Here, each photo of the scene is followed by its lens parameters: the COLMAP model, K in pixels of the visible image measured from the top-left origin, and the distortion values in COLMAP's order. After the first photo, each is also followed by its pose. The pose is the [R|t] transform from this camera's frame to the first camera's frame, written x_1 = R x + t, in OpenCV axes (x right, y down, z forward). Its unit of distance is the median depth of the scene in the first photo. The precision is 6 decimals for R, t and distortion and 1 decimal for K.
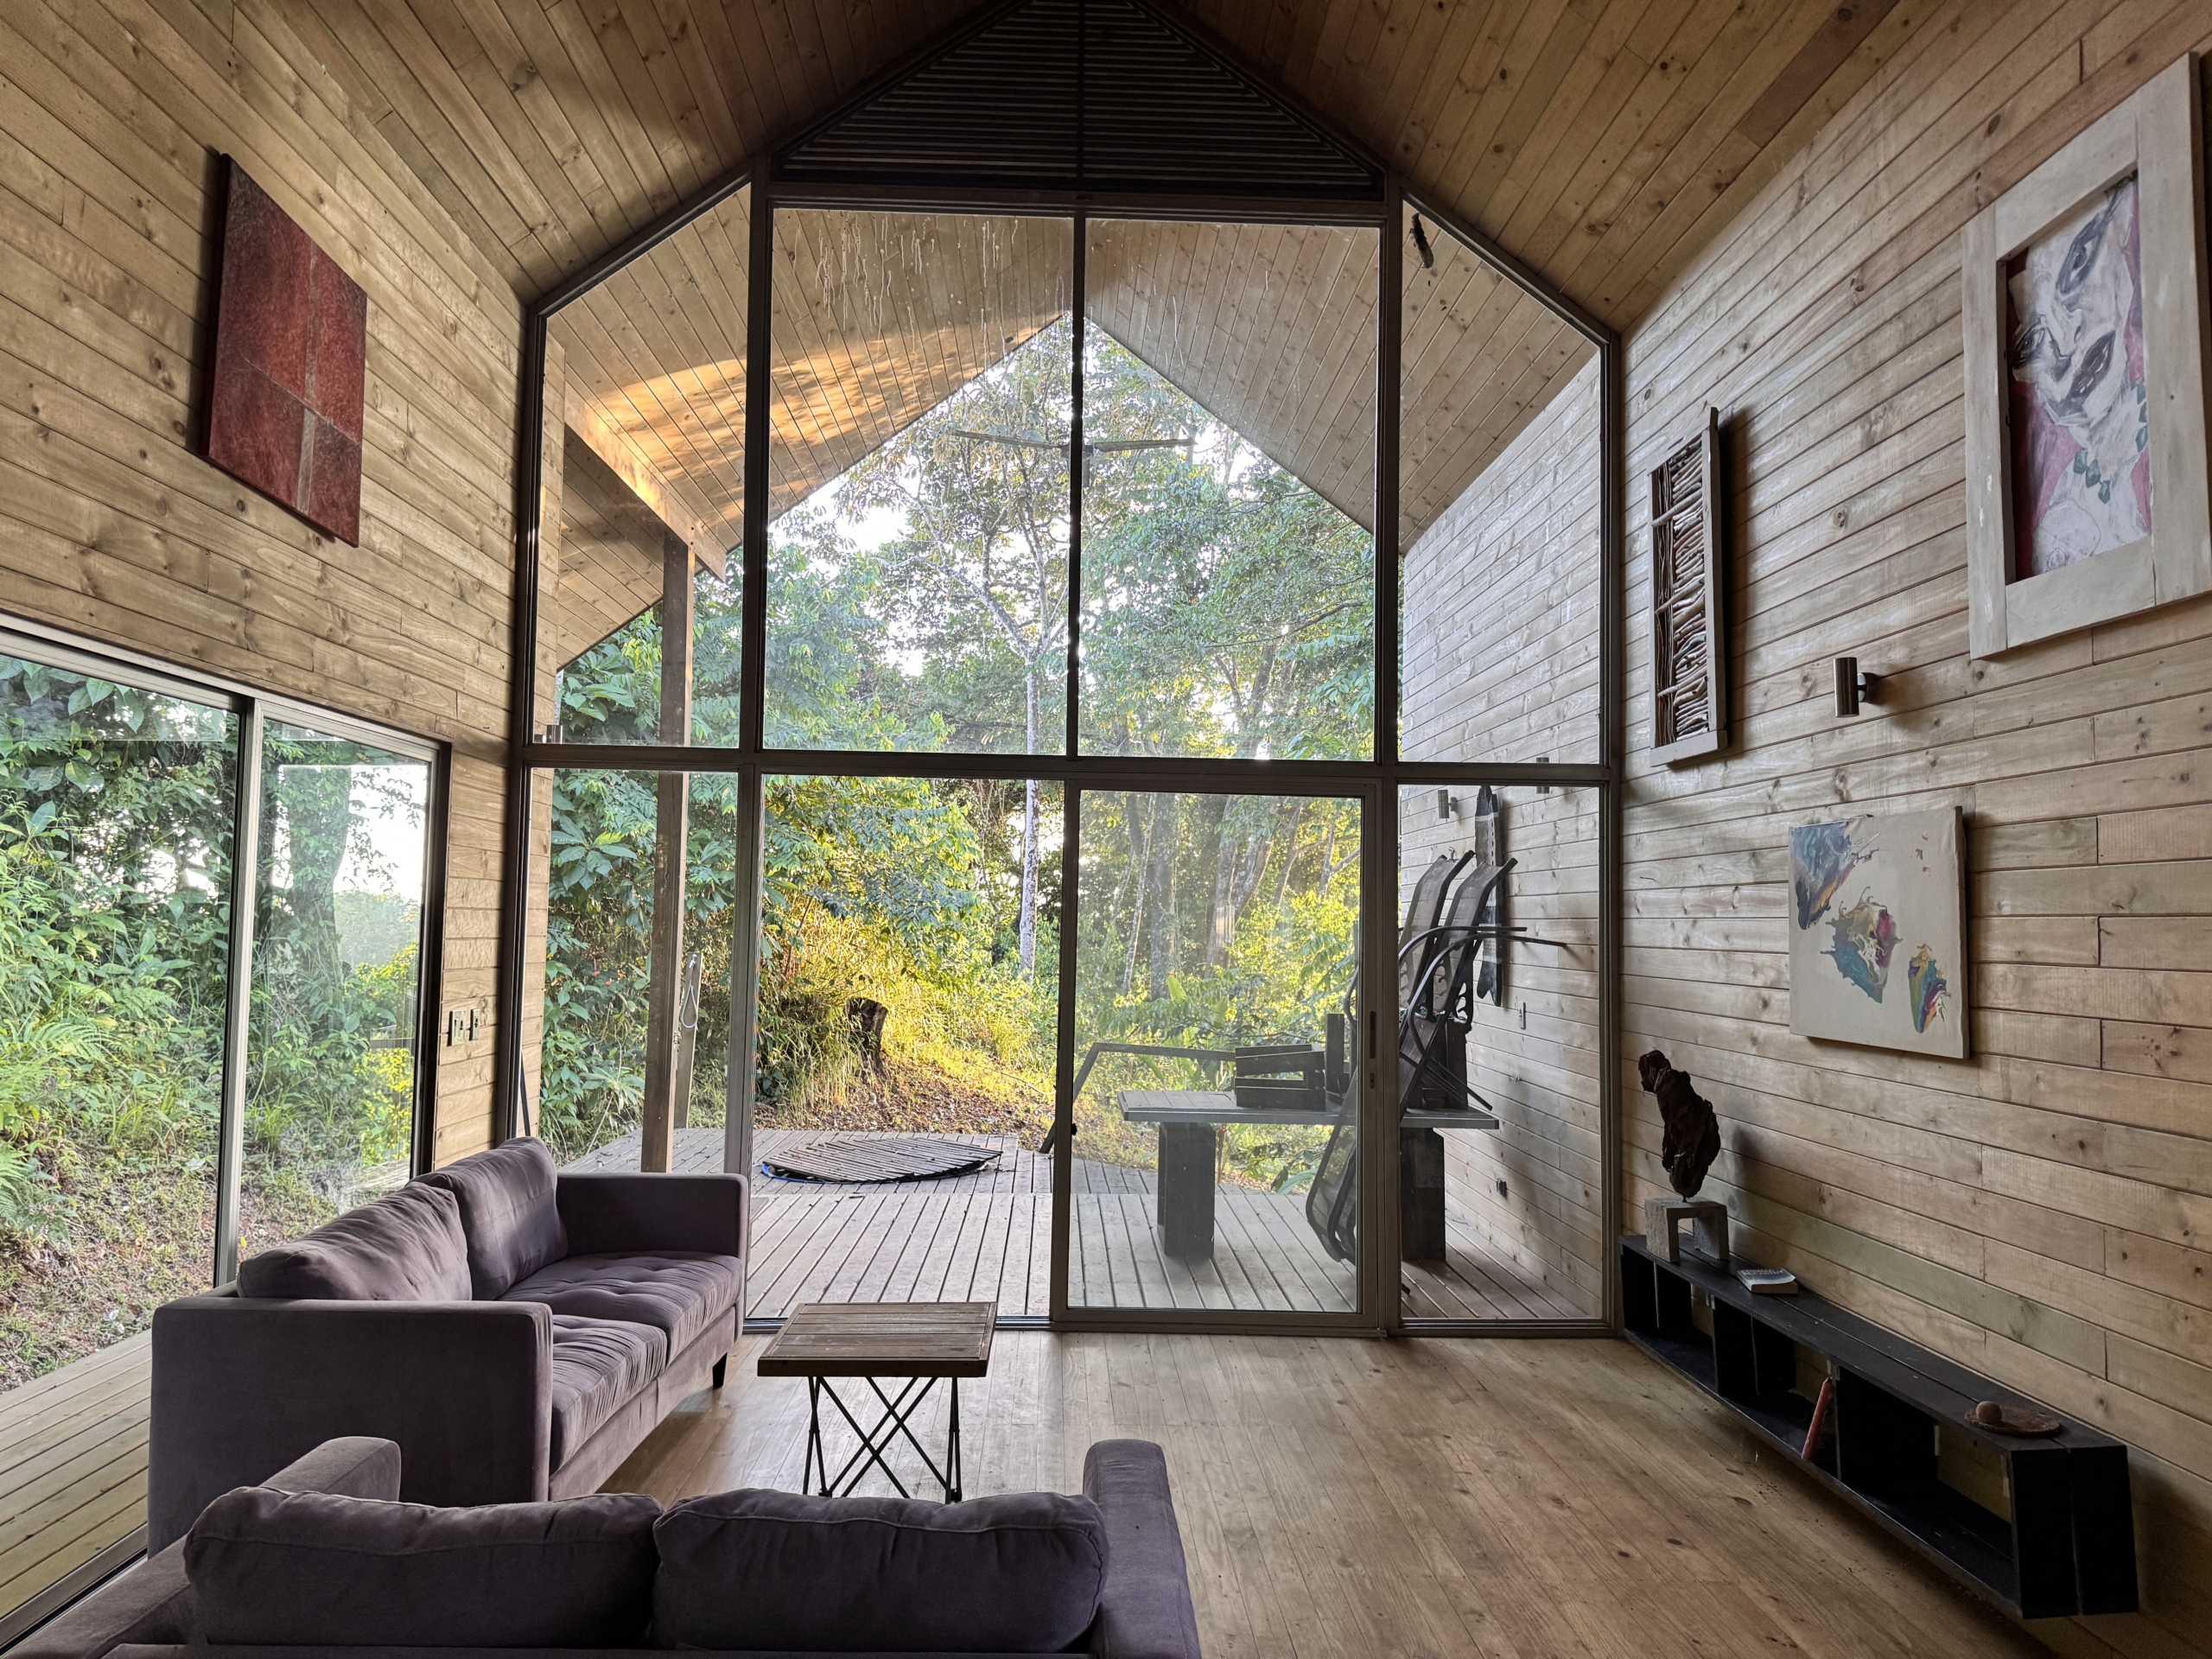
lens RADIAL K [[1571.9, 0, 1102.8], [0, 1571.9, 822.8], [0, 0, 1]] dist [0.038942, -0.033916]
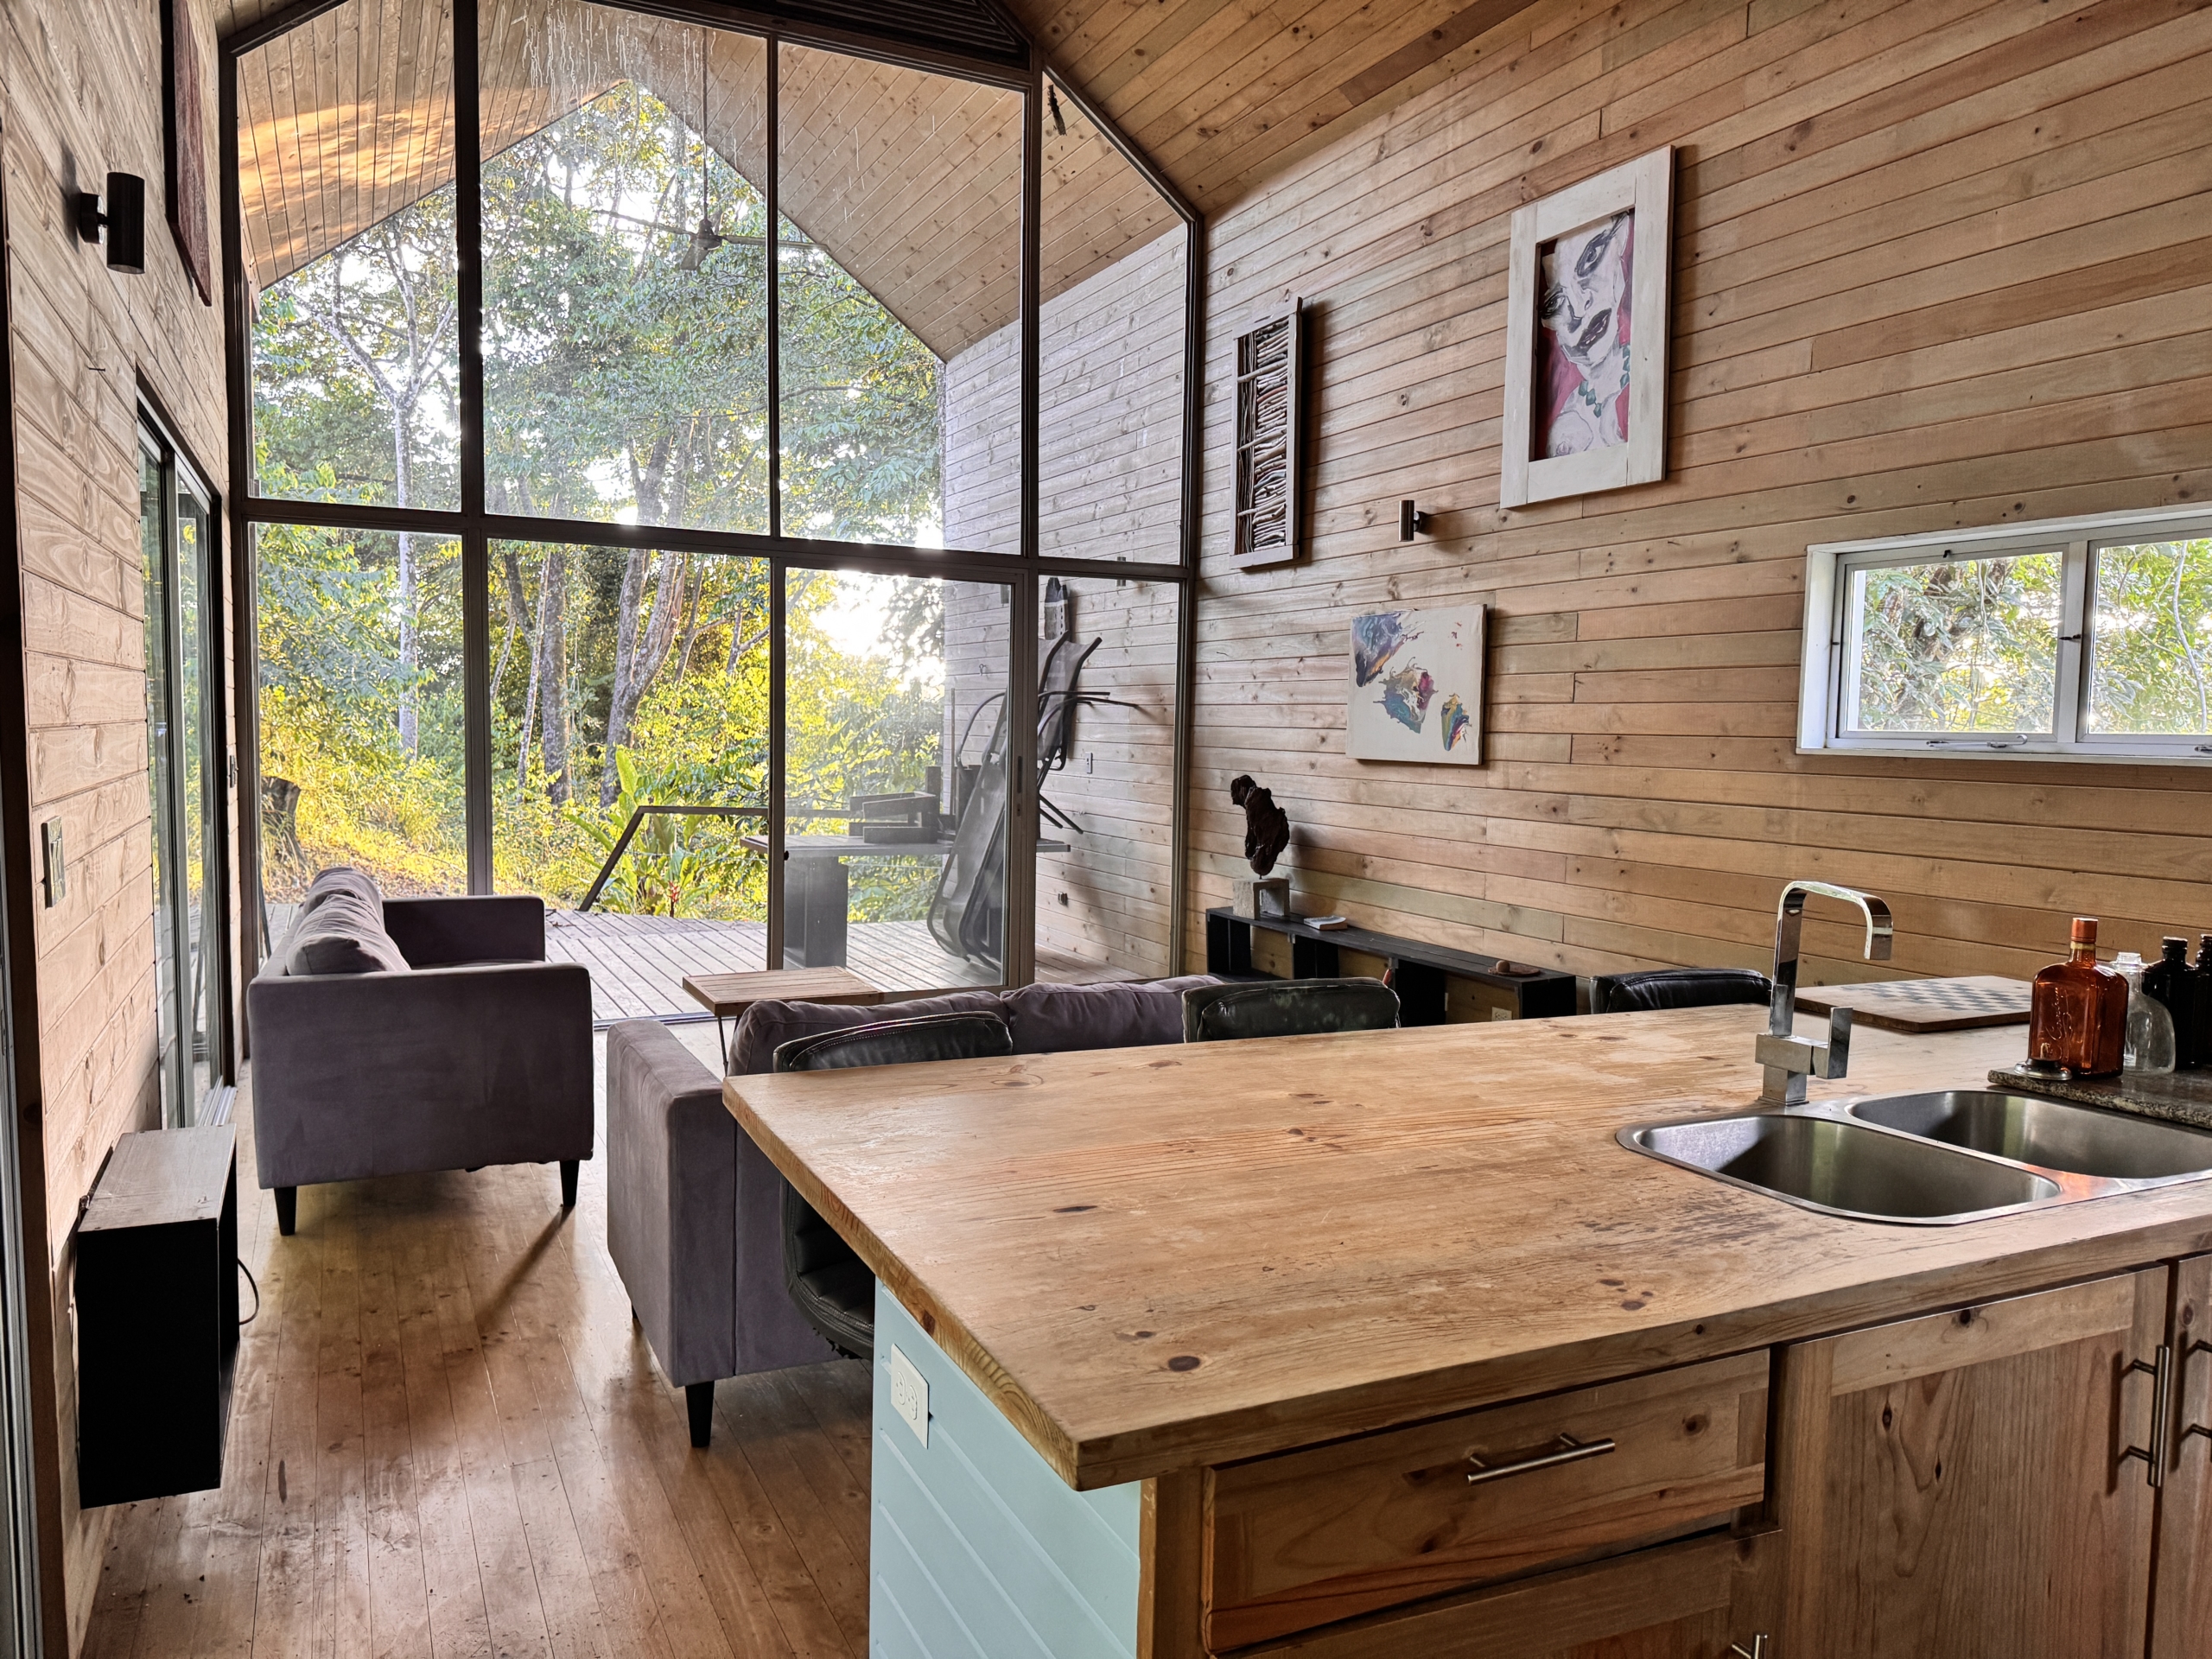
lens RADIAL K [[1565.4, 0, 1106.0], [0, 1565.4, 829.5], [0, 0, 1]] dist [0.180171, -0.354511]
pose [[0.913140, -0.030667, 0.406491, -0.339288], [-0.026794, 0.990495, 0.134915, 0.006780], [-0.406764, -0.134087, 0.903639, -0.221681]]
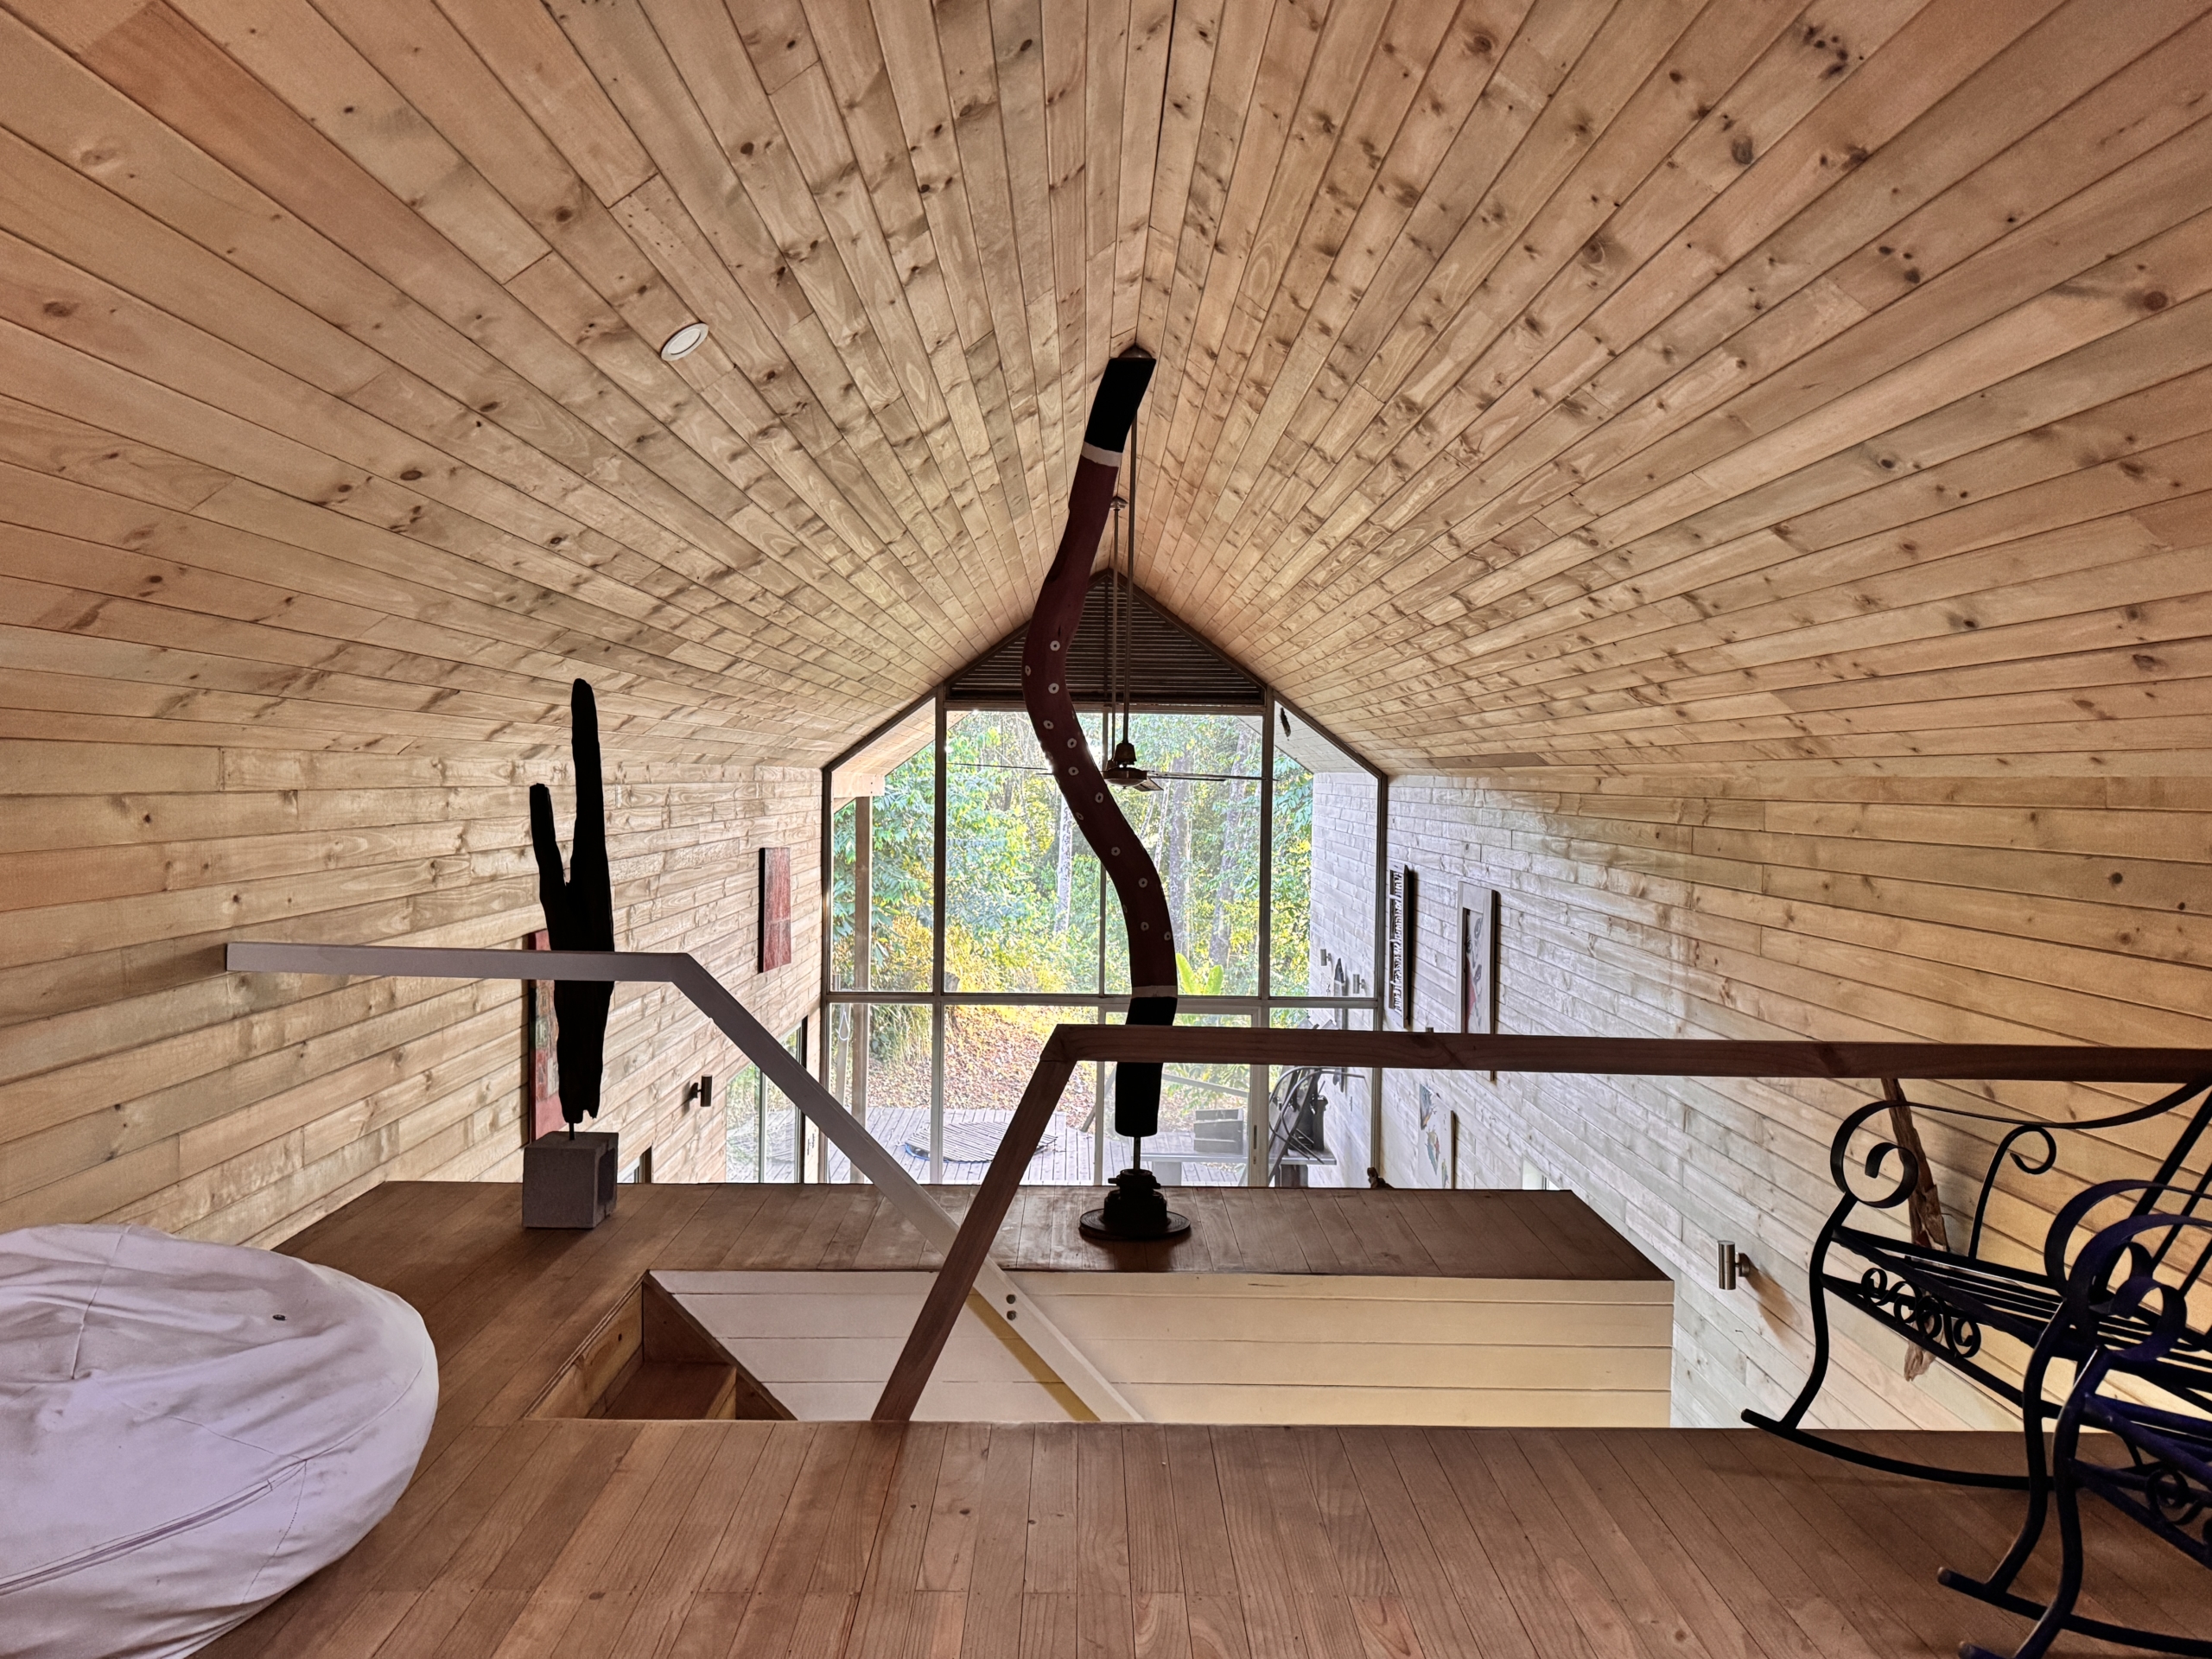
lens RADIAL K [[1559.3, 0, 1098.5], [0, 1559.3, 823.7], [0, 0, 1]] dist [0.144698, -0.211010]
pose [[0.999827, -0.005066, -0.017911, 0.013572], [0.006836, 0.994950, 0.100143, -0.546900], [0.017313, -0.100248, 0.994812, -1.114588]]
